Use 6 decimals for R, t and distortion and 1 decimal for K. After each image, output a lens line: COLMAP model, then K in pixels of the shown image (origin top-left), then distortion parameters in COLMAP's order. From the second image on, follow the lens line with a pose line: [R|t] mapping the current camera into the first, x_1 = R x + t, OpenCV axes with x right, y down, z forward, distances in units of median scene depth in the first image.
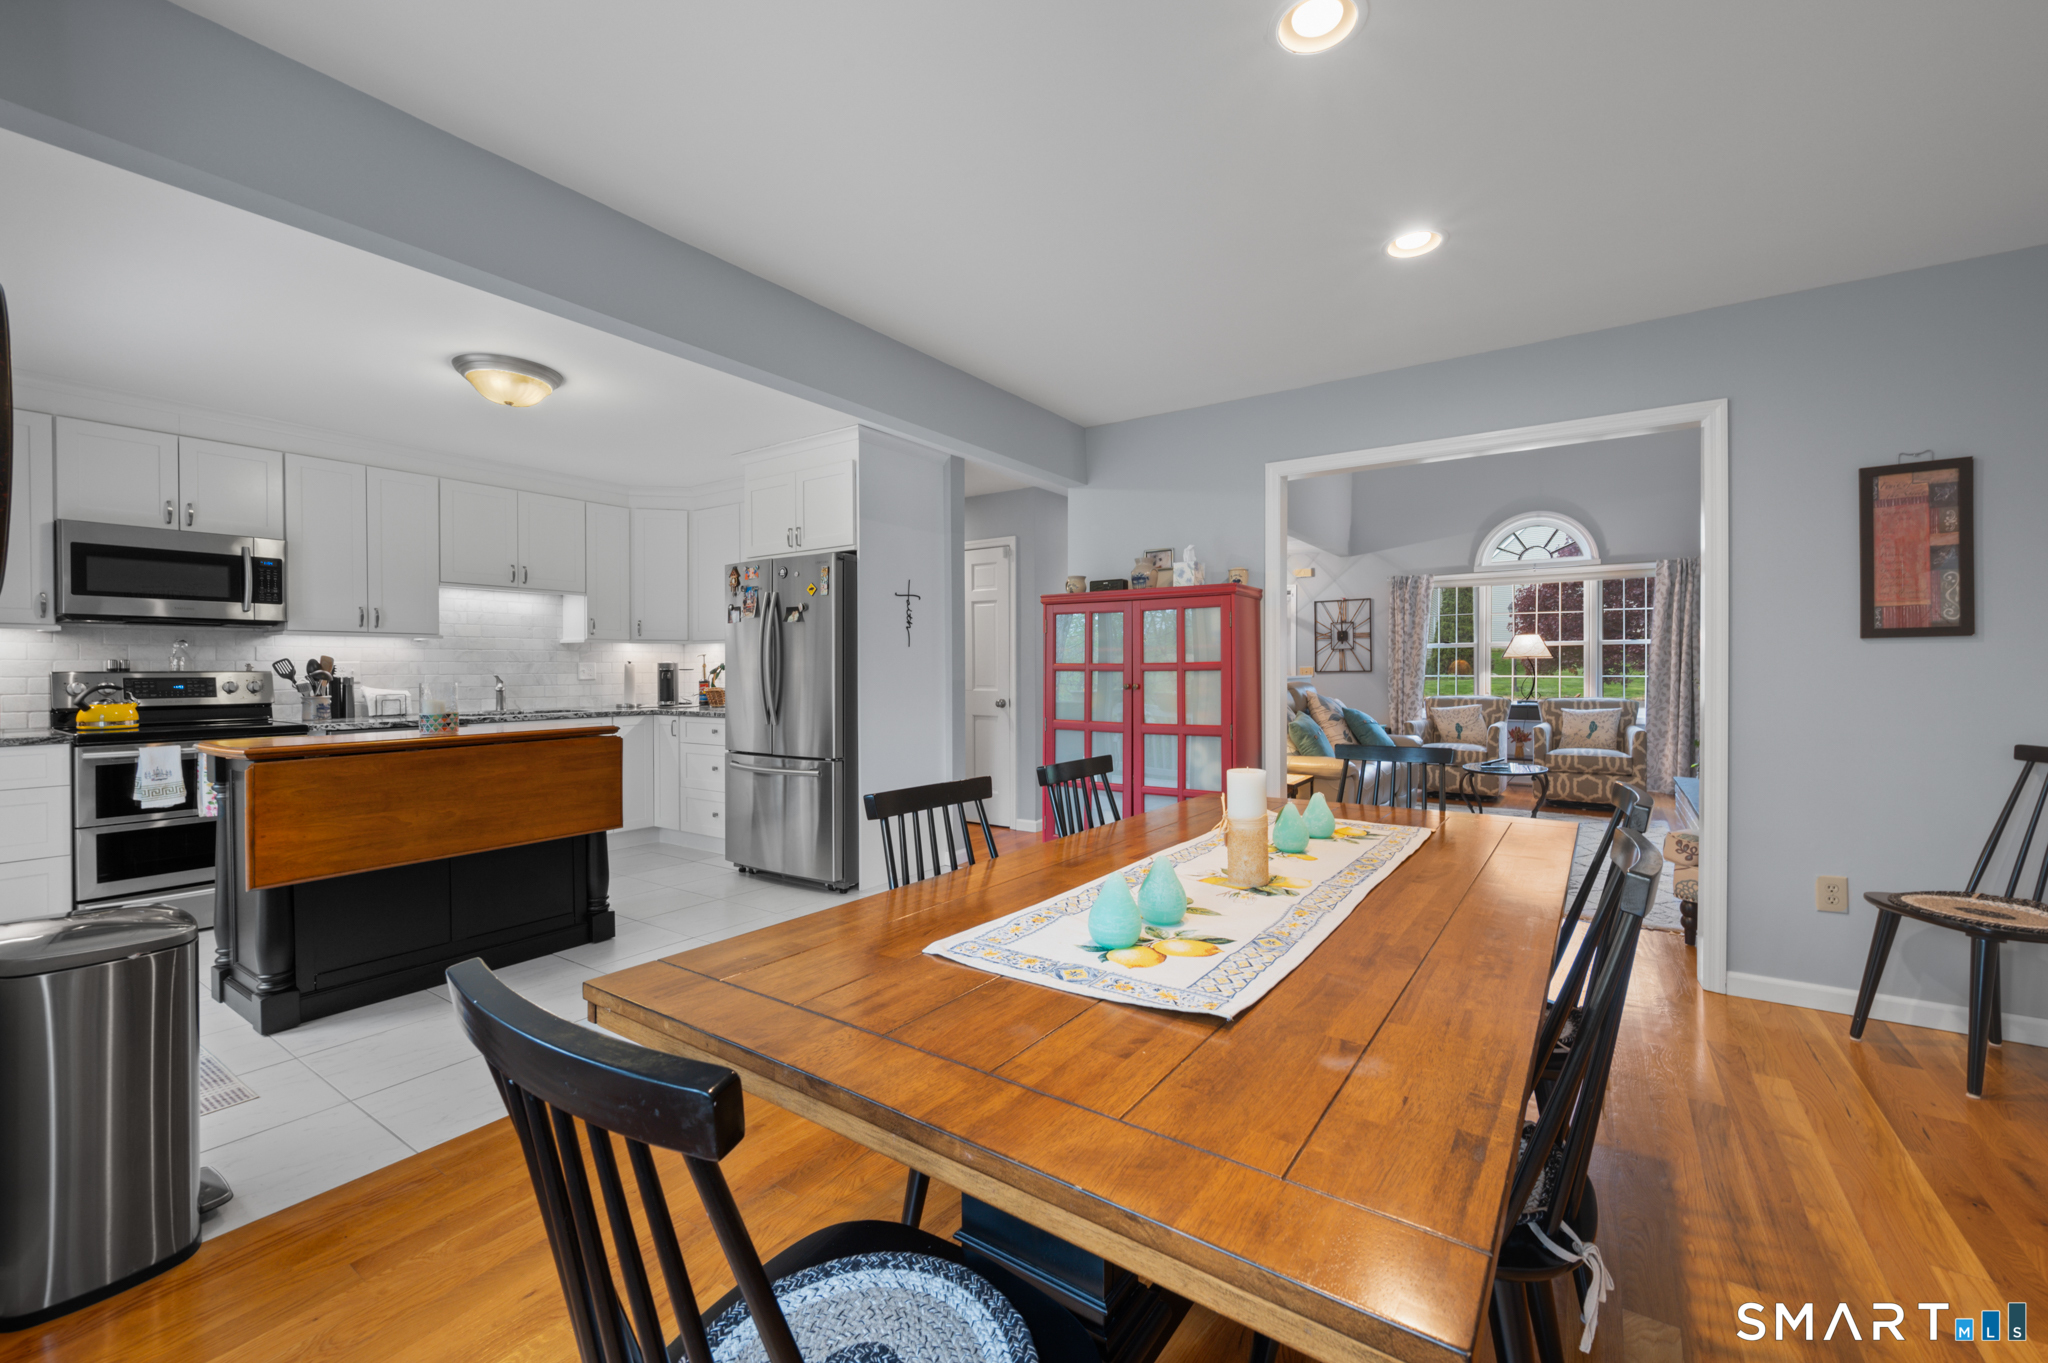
lens RADIAL K [[830.3, 0, 1030.4], [0, 830.3, 674.1], [0, 0, 1]] dist [-0.001503, -0.000380]
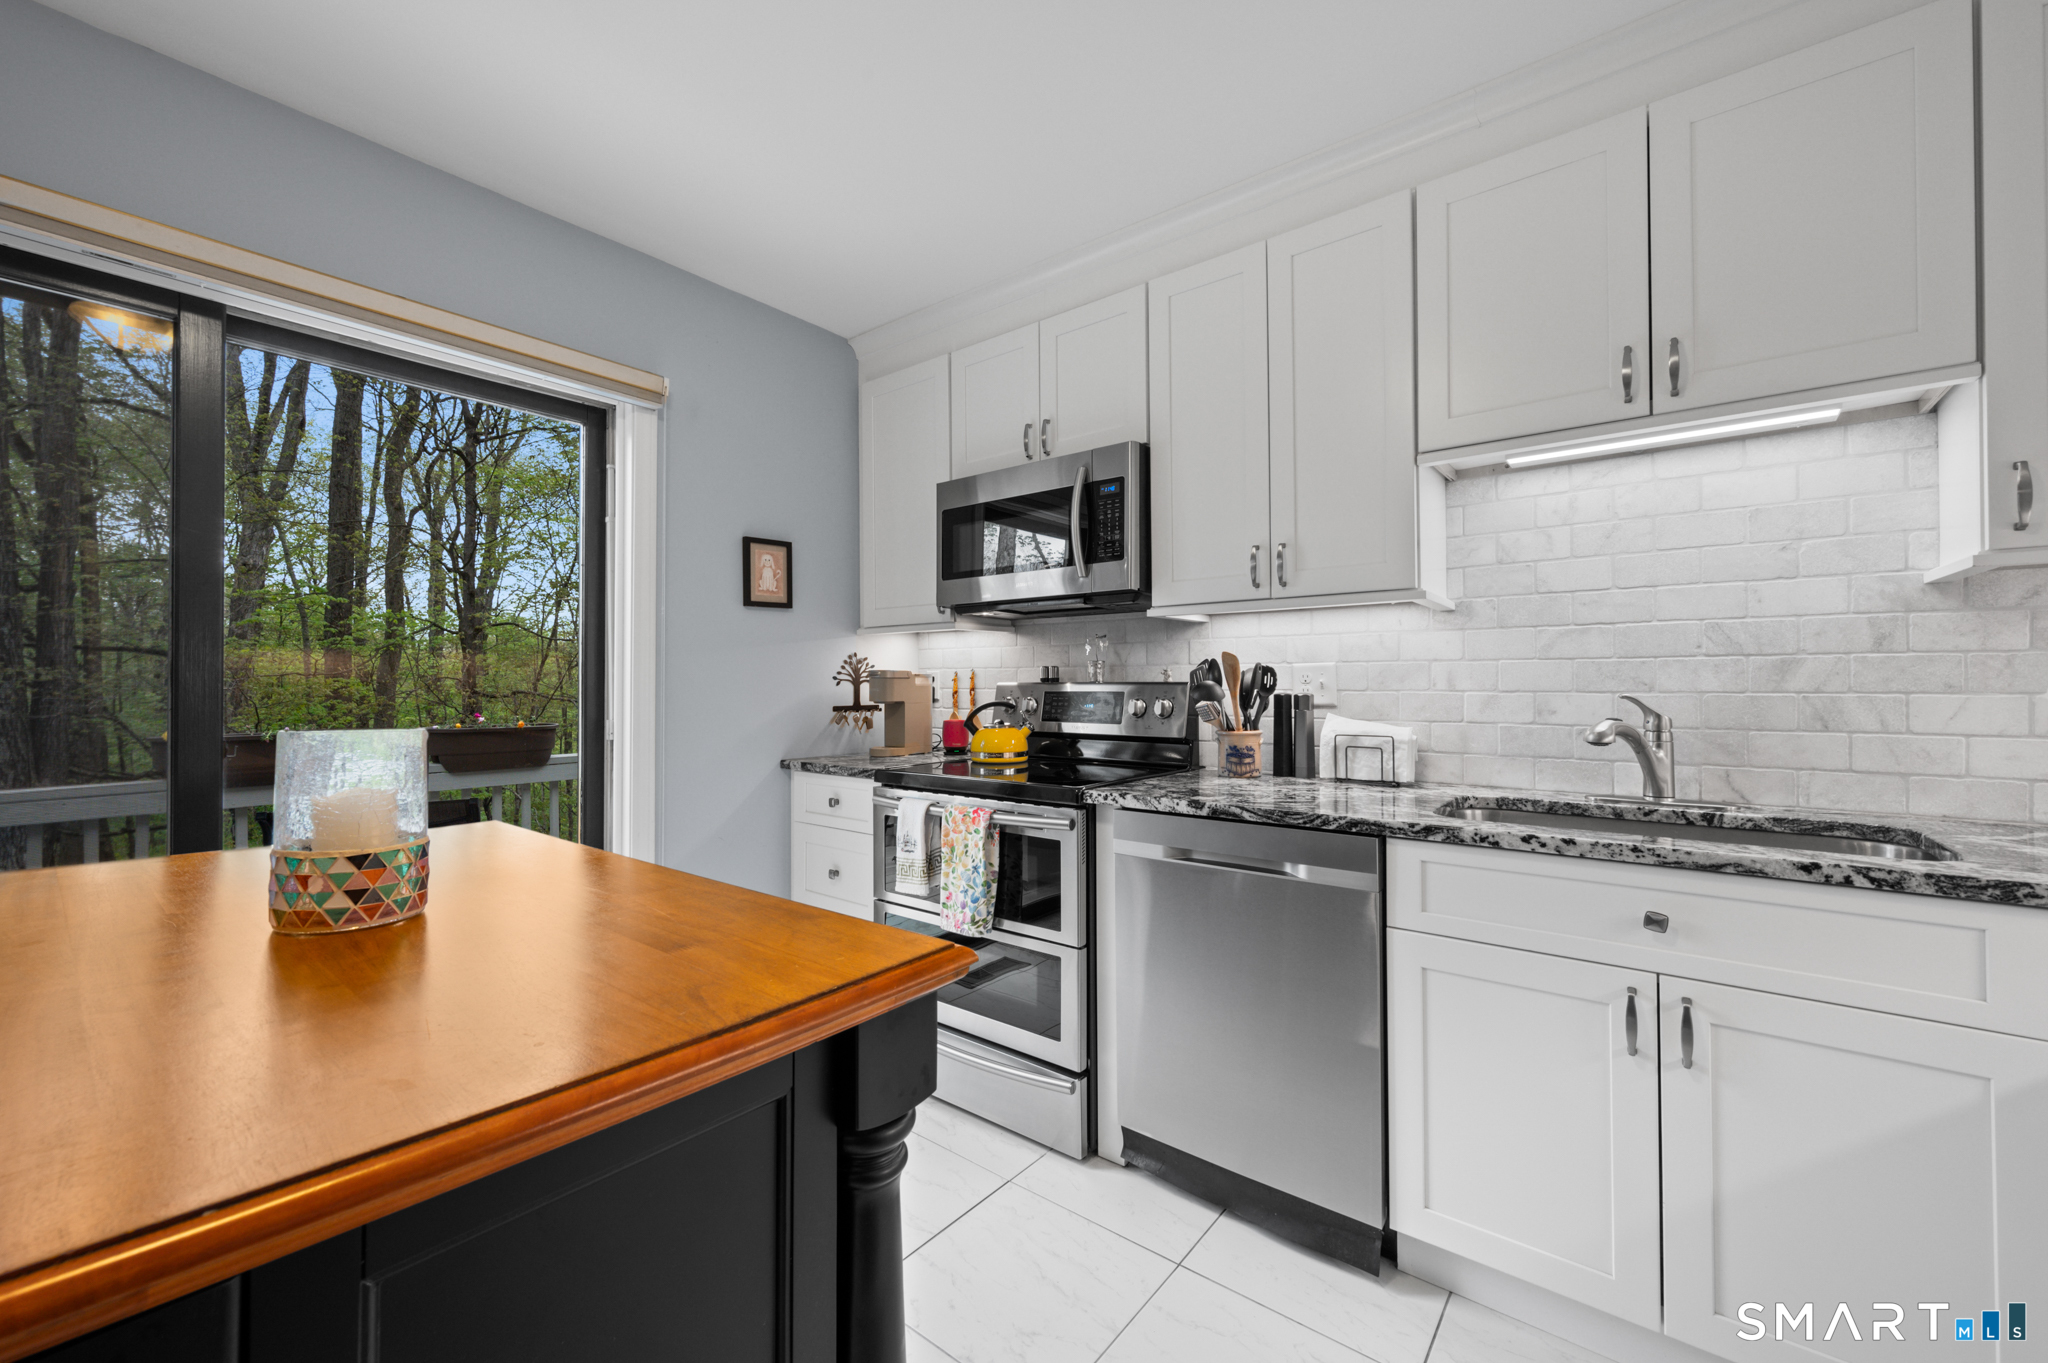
lens RADIAL K [[808.7, 0, 1030.7], [0, 808.7, 675.9], [0, 0, 1]] dist [-0.000416, -0.000128]
pose [[-0.059440, -0.007712, -0.998202, -0.380943], [-0.006626, 0.999951, -0.007331, -0.003267], [0.998210, 0.006178, -0.059488, 0.988754]]
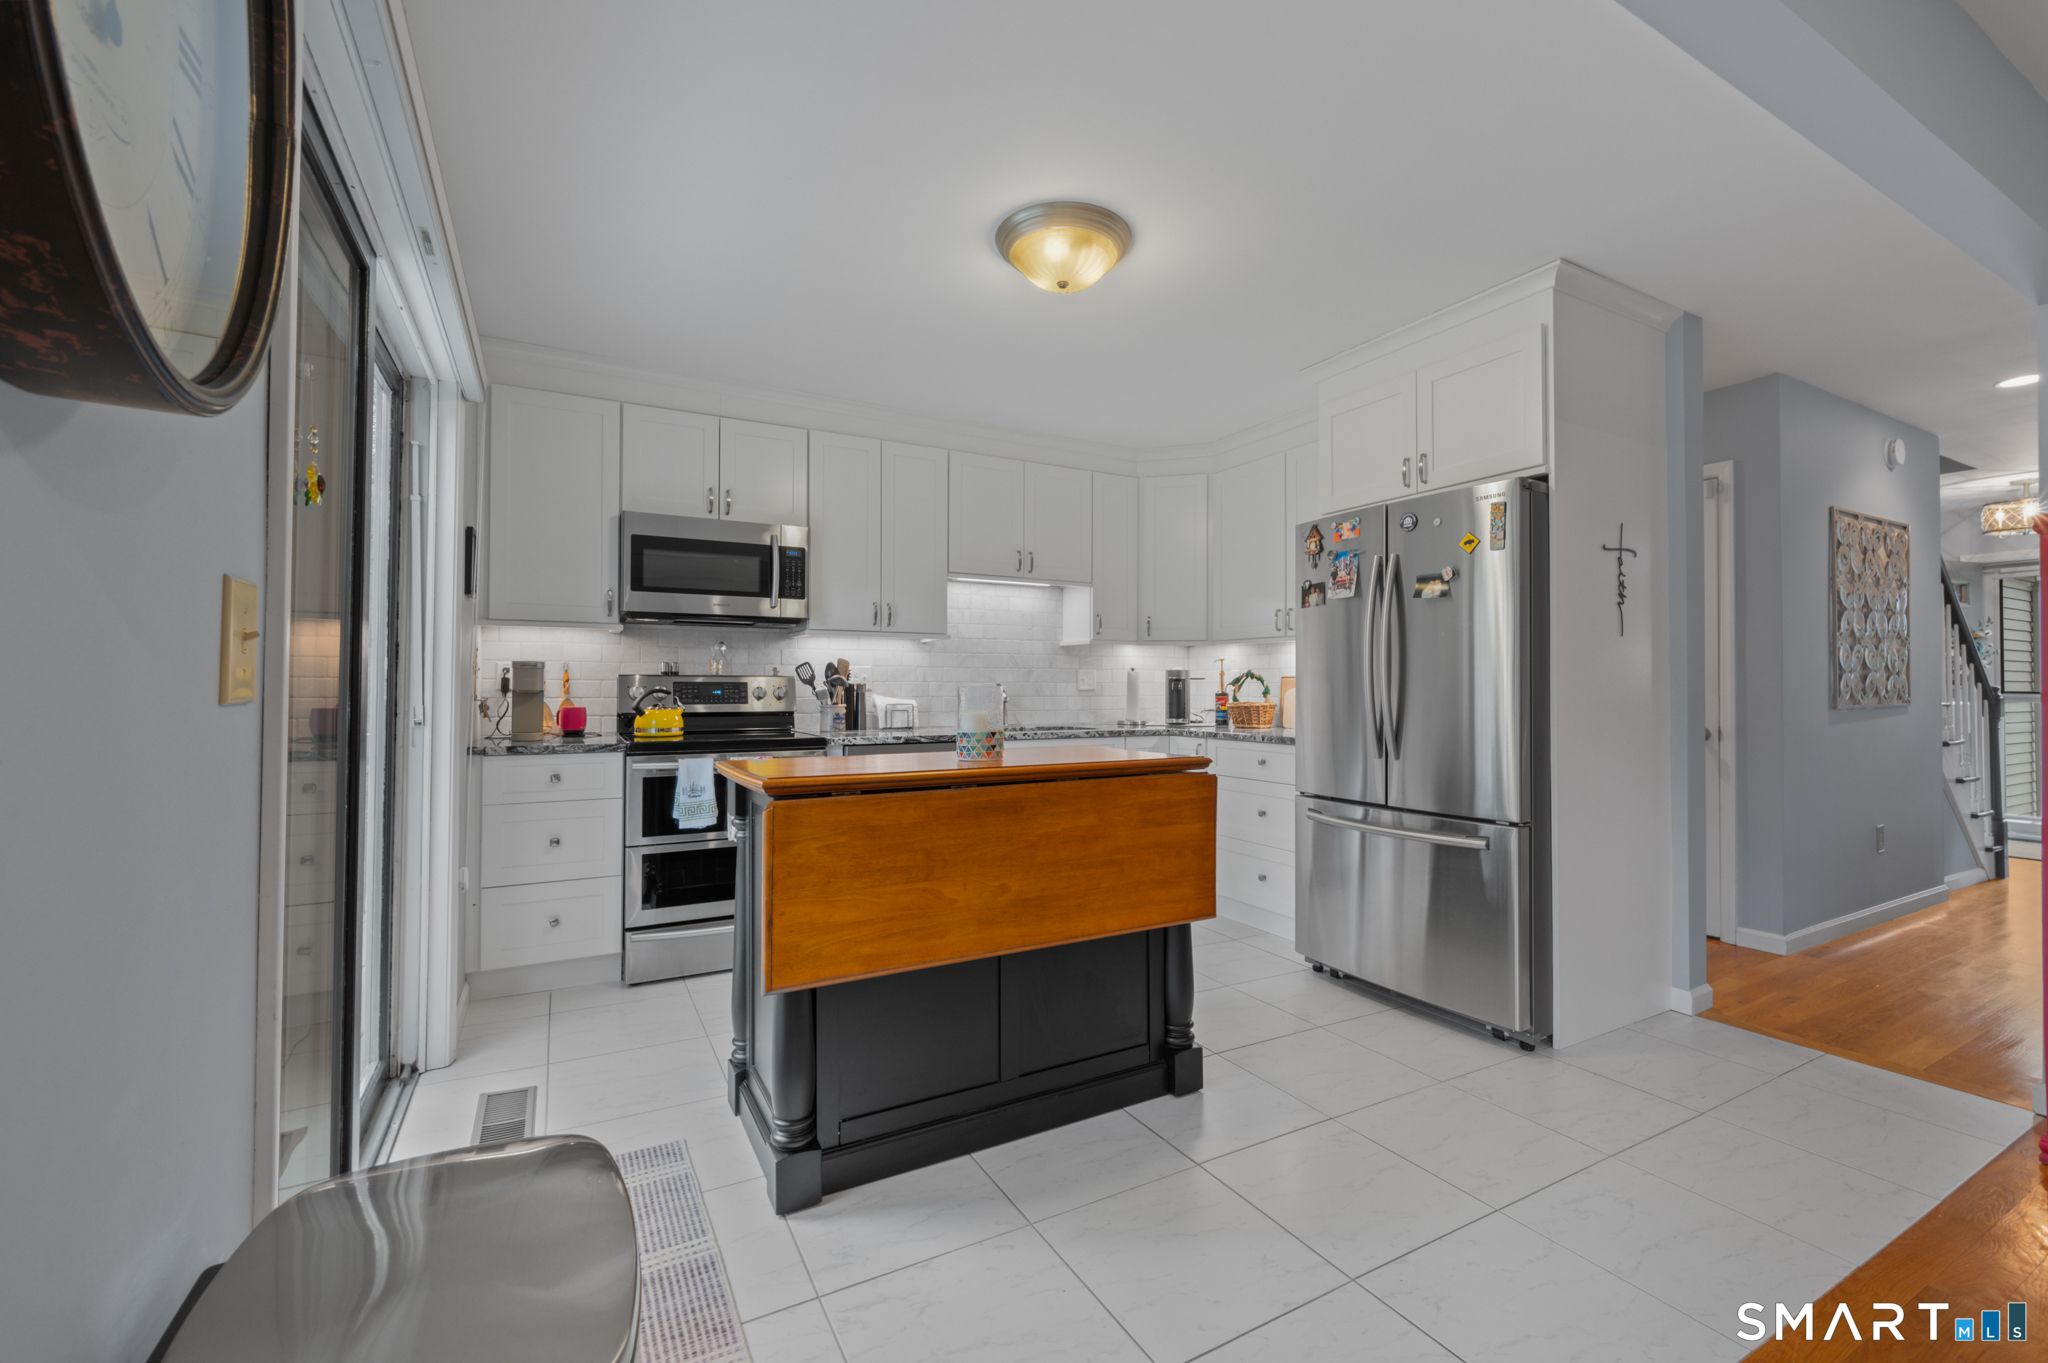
lens RADIAL K [[838.0, 0, 1024.3], [0, 838.0, 676.2], [0, 0, 1]] dist [0.000759, -0.000187]
pose [[0.890270, -0.000568, -0.455433, -0.297378], [-0.008453, 0.999806, -0.017771, 0.011511], [0.455355, 0.019670, 0.890093, 0.323738]]
